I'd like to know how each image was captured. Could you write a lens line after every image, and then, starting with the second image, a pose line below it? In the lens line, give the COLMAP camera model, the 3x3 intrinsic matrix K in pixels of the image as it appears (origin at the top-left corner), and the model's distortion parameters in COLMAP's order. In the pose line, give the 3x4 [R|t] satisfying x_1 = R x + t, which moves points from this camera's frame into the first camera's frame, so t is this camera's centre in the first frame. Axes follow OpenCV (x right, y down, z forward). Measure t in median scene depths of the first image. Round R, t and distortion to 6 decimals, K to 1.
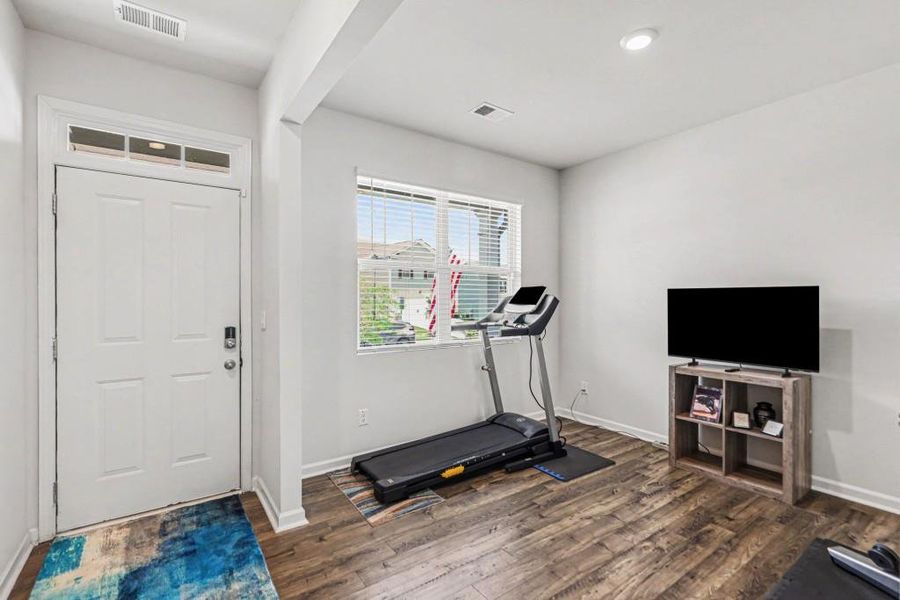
lens RADIAL K [[409.7, 0, 450.0], [0, 409.7, 300.0], [0, 0, 1]] dist [0.000939, 0.000181]
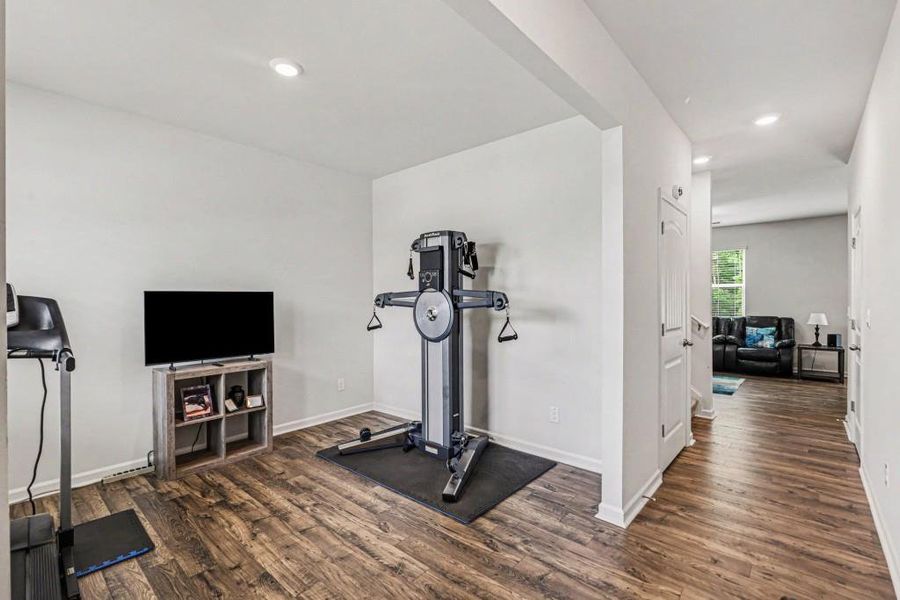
lens RADIAL K [[409.7, 0, 450.0], [0, 409.7, 300.0], [0, 0, 1]] dist [0.000939, 0.000181]
pose [[-0.235676, 0.002709, 0.971828, -0.627321], [0.008839, 0.999961, -0.000644, -0.001874], [-0.971791, 0.008439, -0.235691, 0.719015]]
